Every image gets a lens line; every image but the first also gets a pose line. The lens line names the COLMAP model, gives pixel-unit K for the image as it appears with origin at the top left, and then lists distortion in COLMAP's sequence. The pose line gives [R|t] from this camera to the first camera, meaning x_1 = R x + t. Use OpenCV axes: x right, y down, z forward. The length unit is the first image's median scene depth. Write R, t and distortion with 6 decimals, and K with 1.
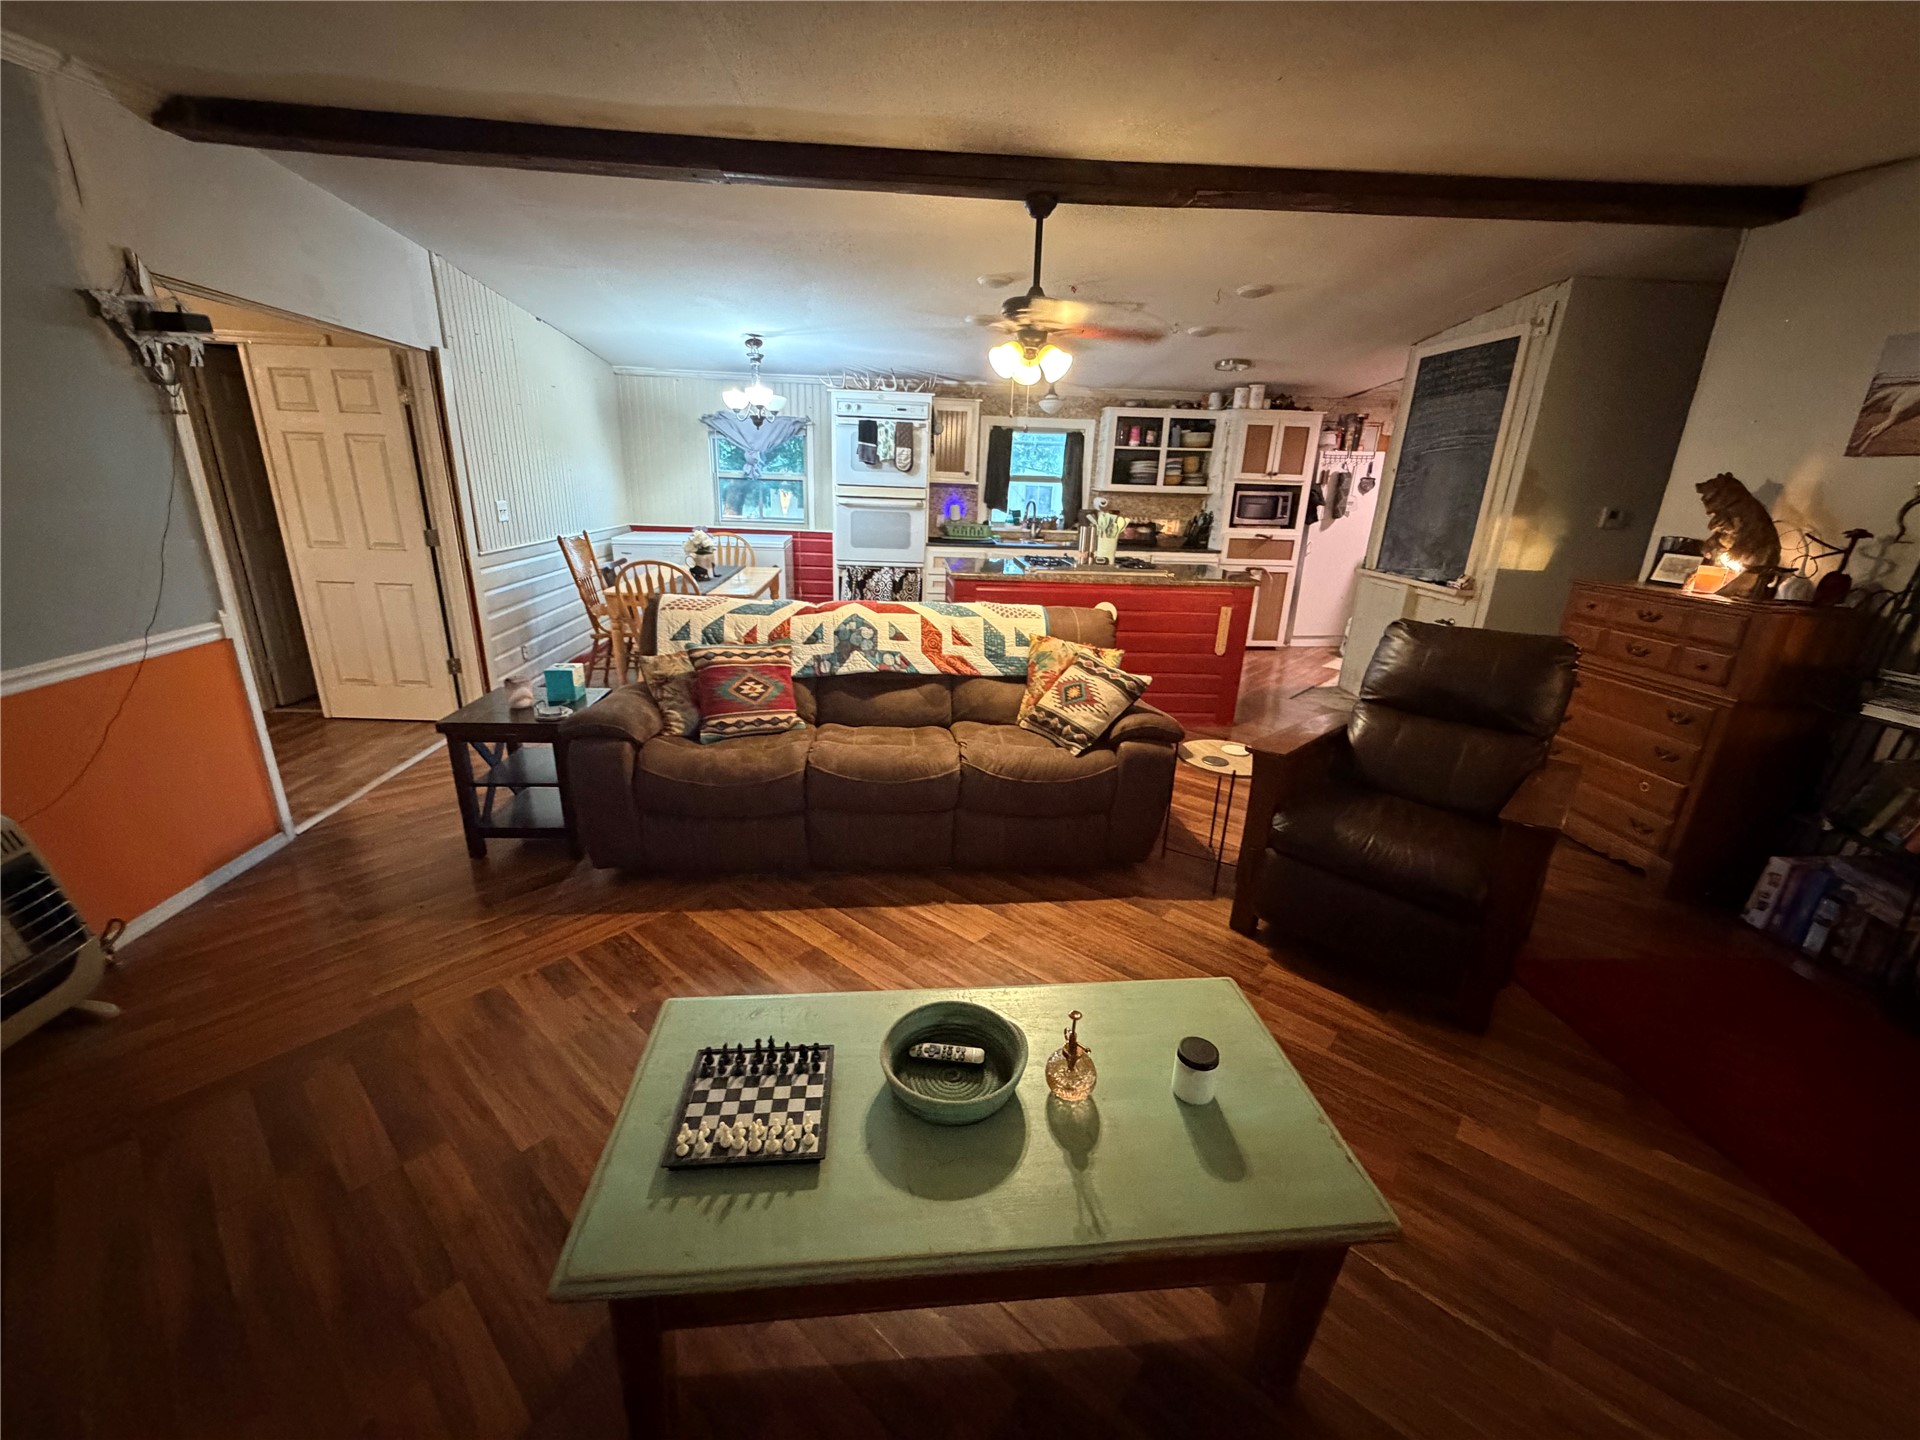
lens RADIAL K [[764.7, 0, 955.9], [0, 764.7, 720.2], [0, 0, 1]] dist [0.000706, -0.000307]
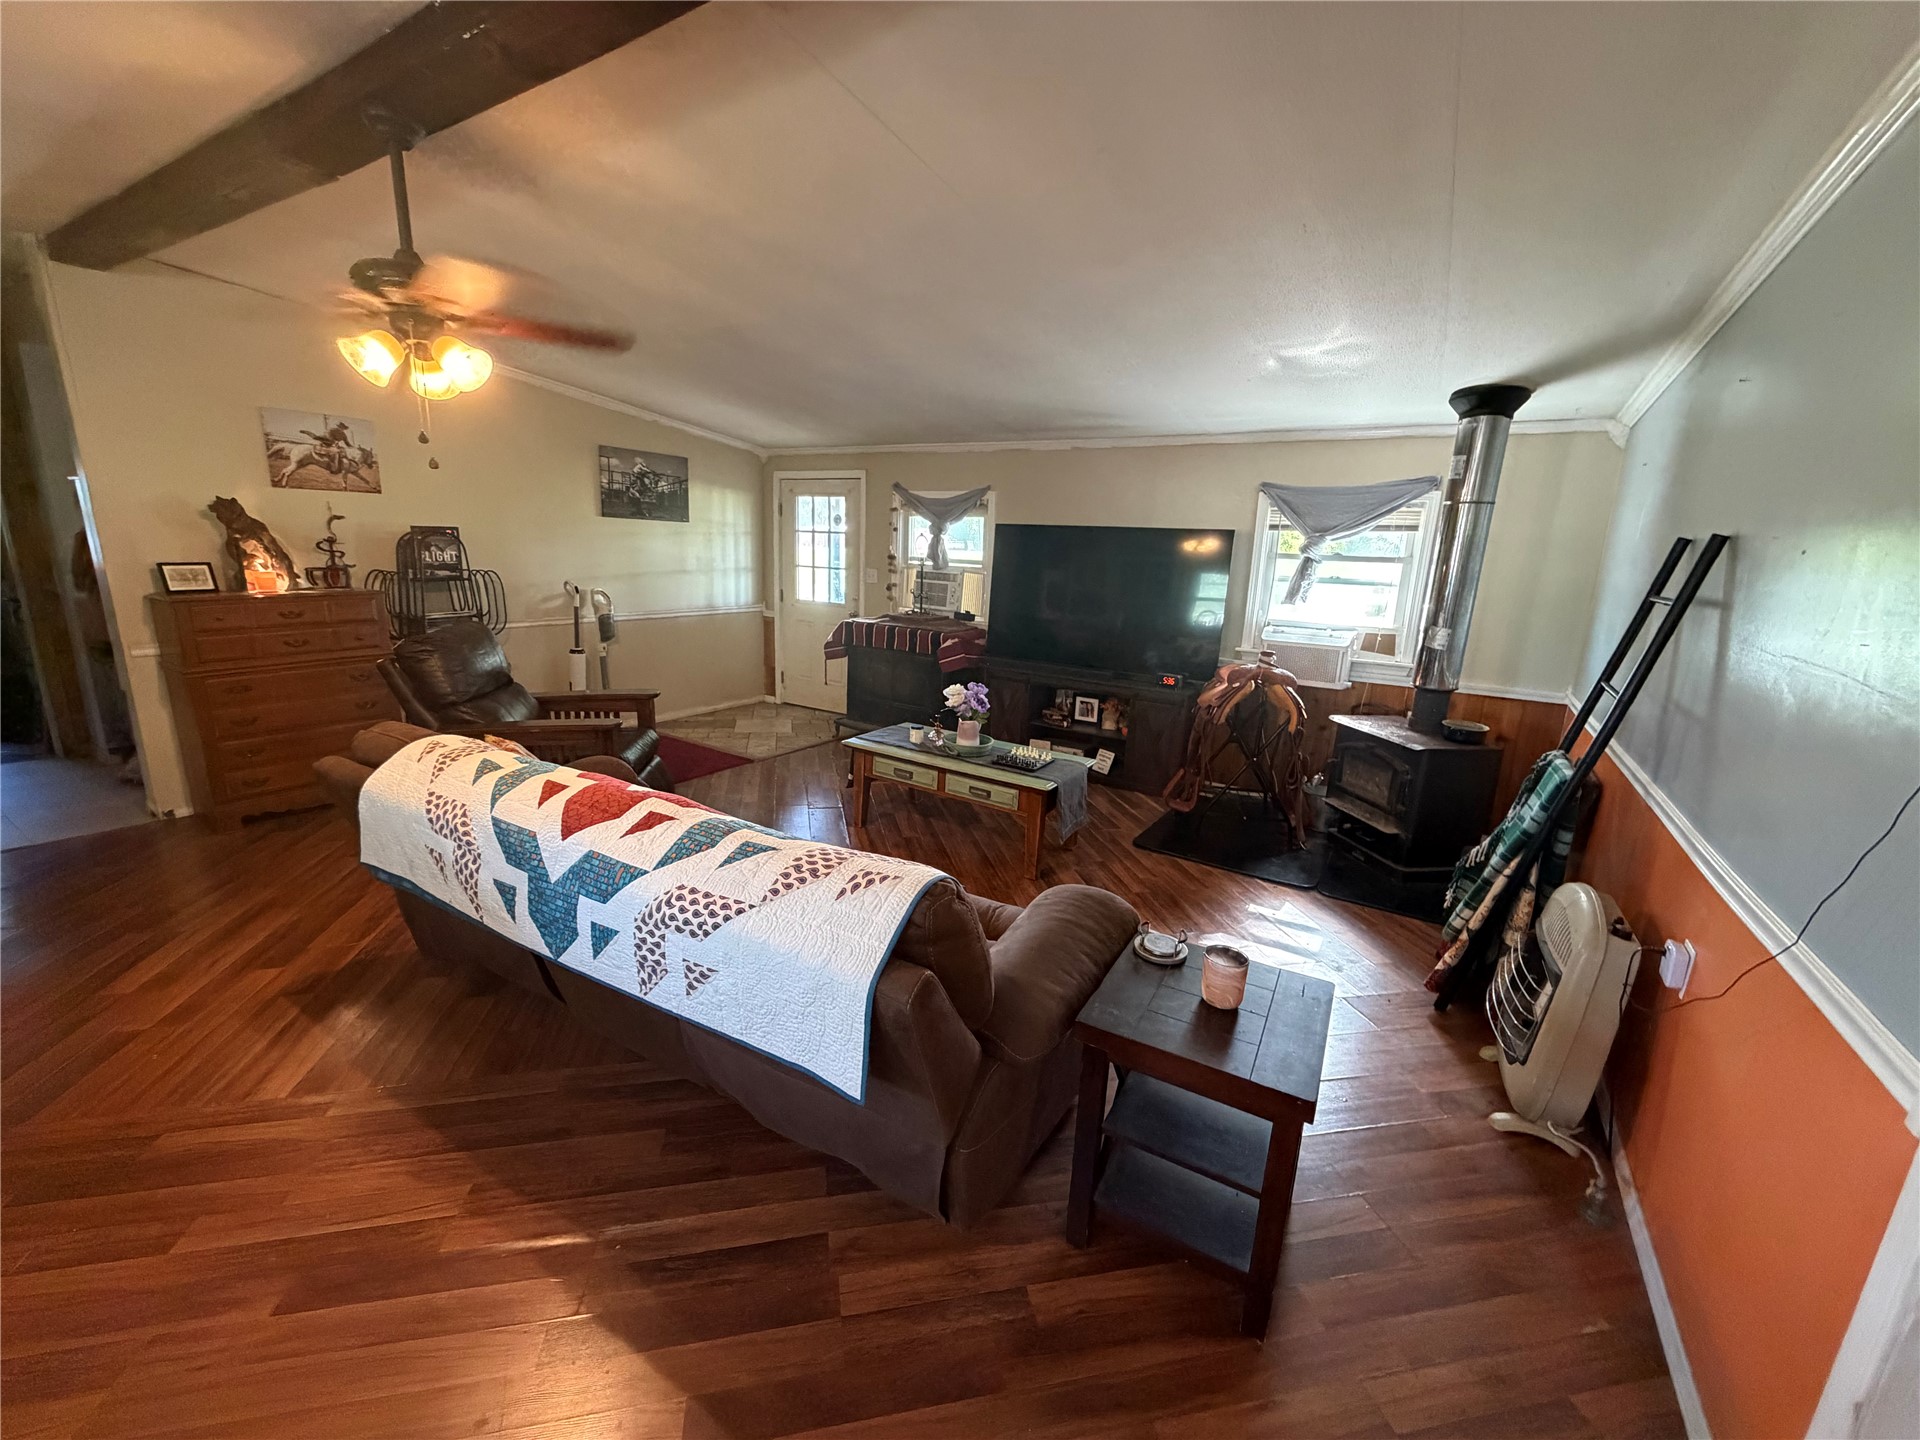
lens RADIAL K [[764.7, 0, 955.9], [0, 764.7, 720.2], [0, 0, 1]] dist [0.000706, -0.000307]
pose [[-0.801259, -0.198670, 0.564370, -0.321195], [0.121578, 0.869520, 0.478699, -0.210016], [-0.585835, 0.452178, -0.672557, 0.598068]]
